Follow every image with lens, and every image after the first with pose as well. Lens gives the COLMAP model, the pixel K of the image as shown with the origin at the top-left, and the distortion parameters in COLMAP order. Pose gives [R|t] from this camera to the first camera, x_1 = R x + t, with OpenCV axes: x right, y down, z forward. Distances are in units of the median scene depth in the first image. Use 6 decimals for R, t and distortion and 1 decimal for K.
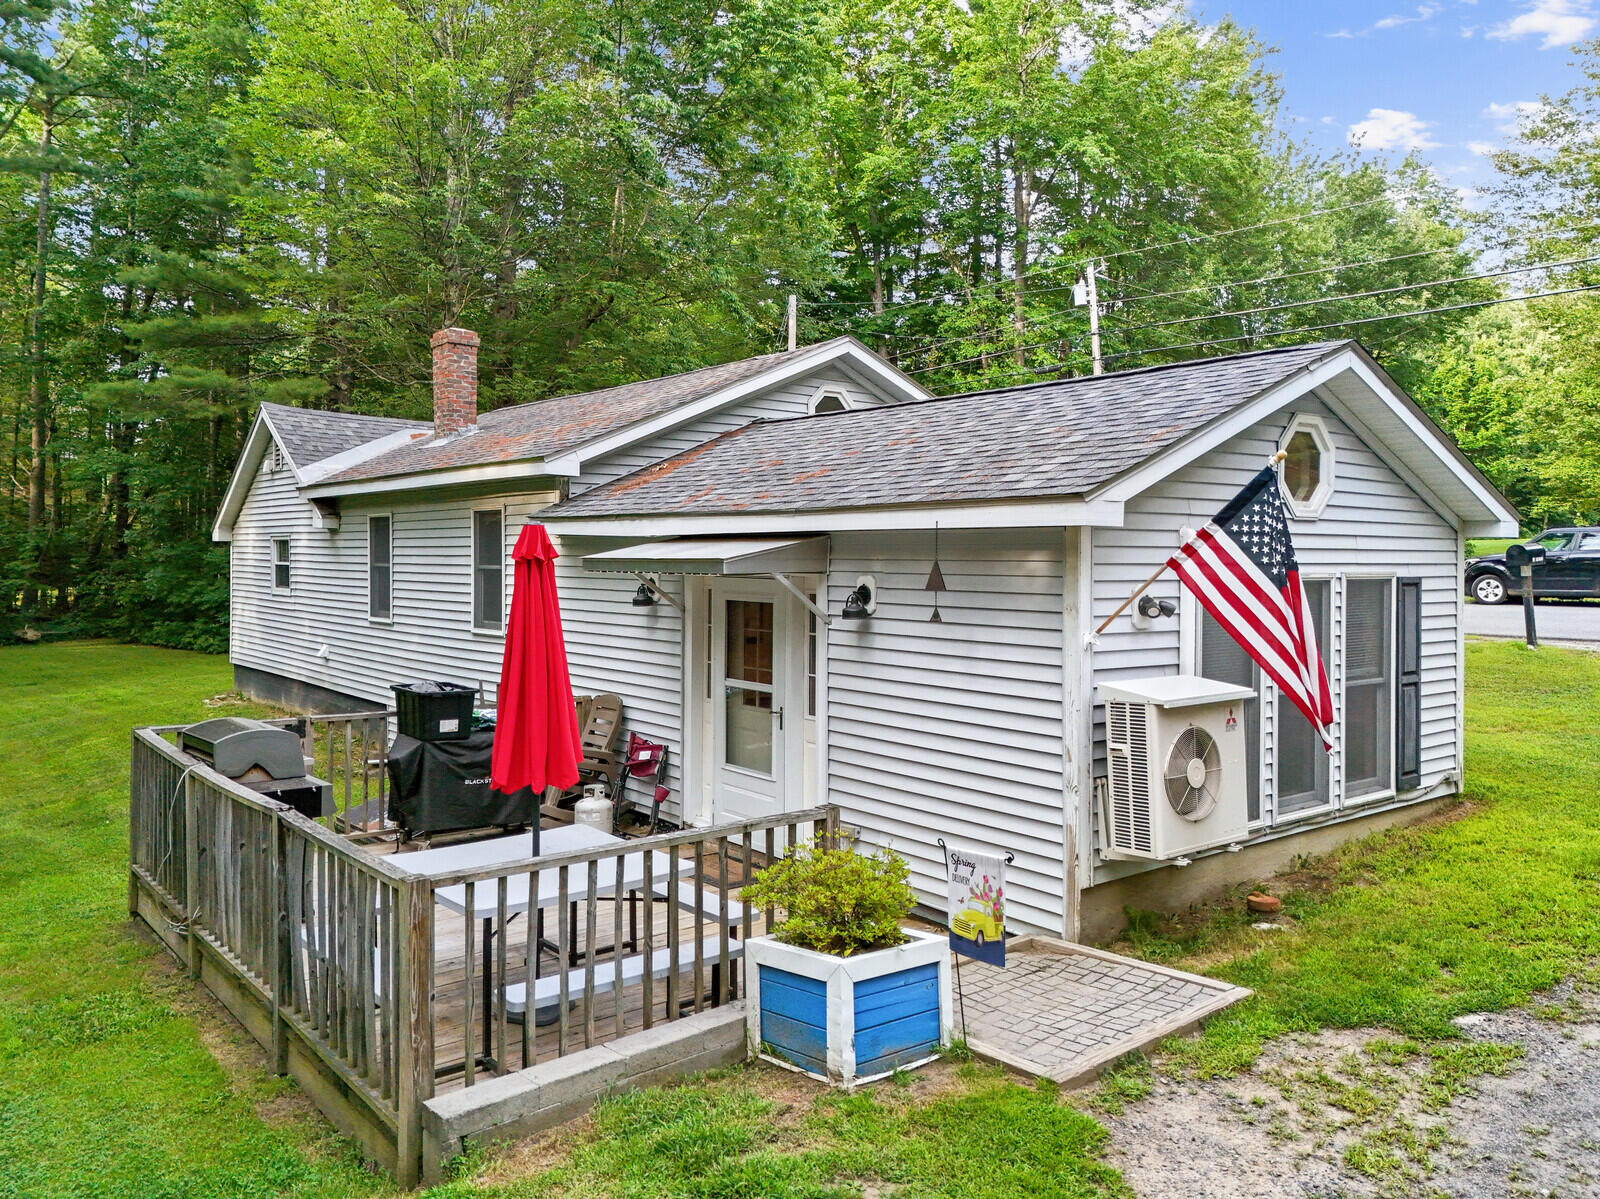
lens RADIAL K [[1211.0, 0, 799.5], [0, 1211.0, 573.4], [0, 0, 1]] dist [0.078492, -0.064698]
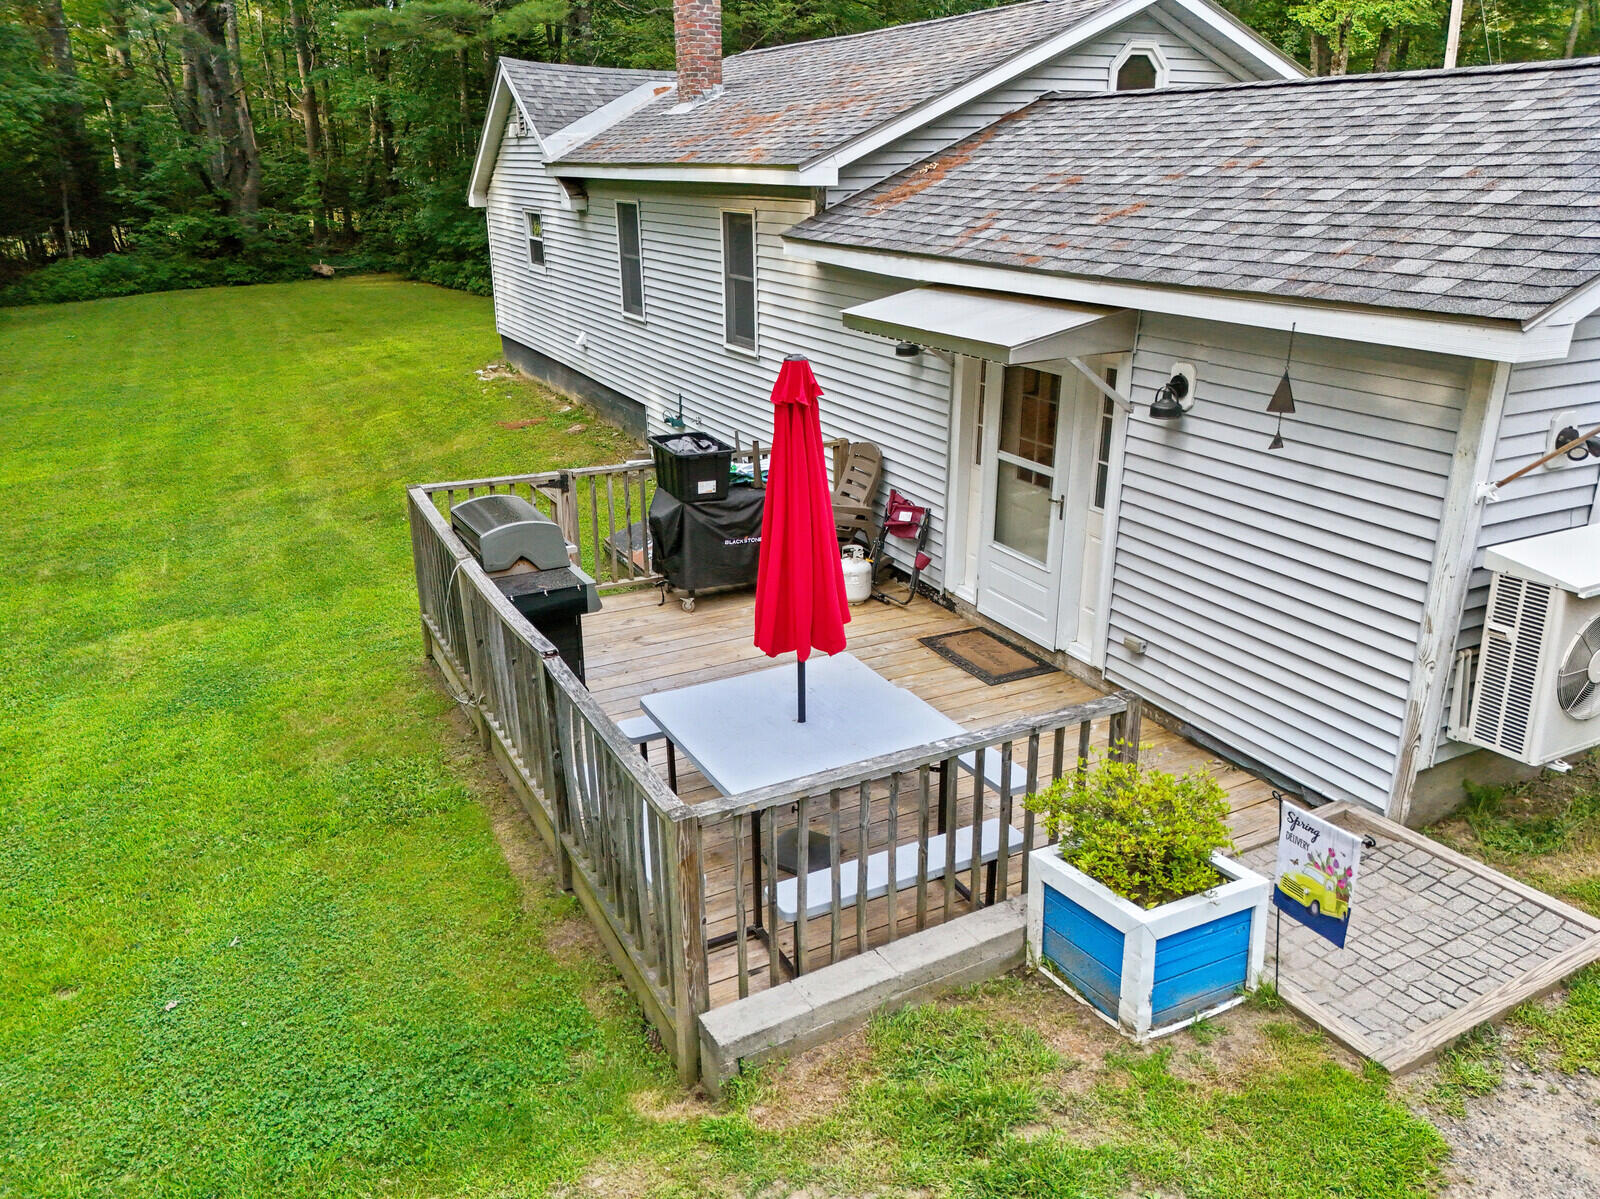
lens RADIAL K [[1181.2, 0, 800.0], [0, 1181.2, 599.5], [0, 0, 1]] dist [0.090189, -0.091130]
pose [[0.980335, 0.061532, -0.187501, -0.041206], [0.004732, 0.942542, 0.334053, -0.126924], [0.197283, -0.328371, 0.923716, 0.147745]]
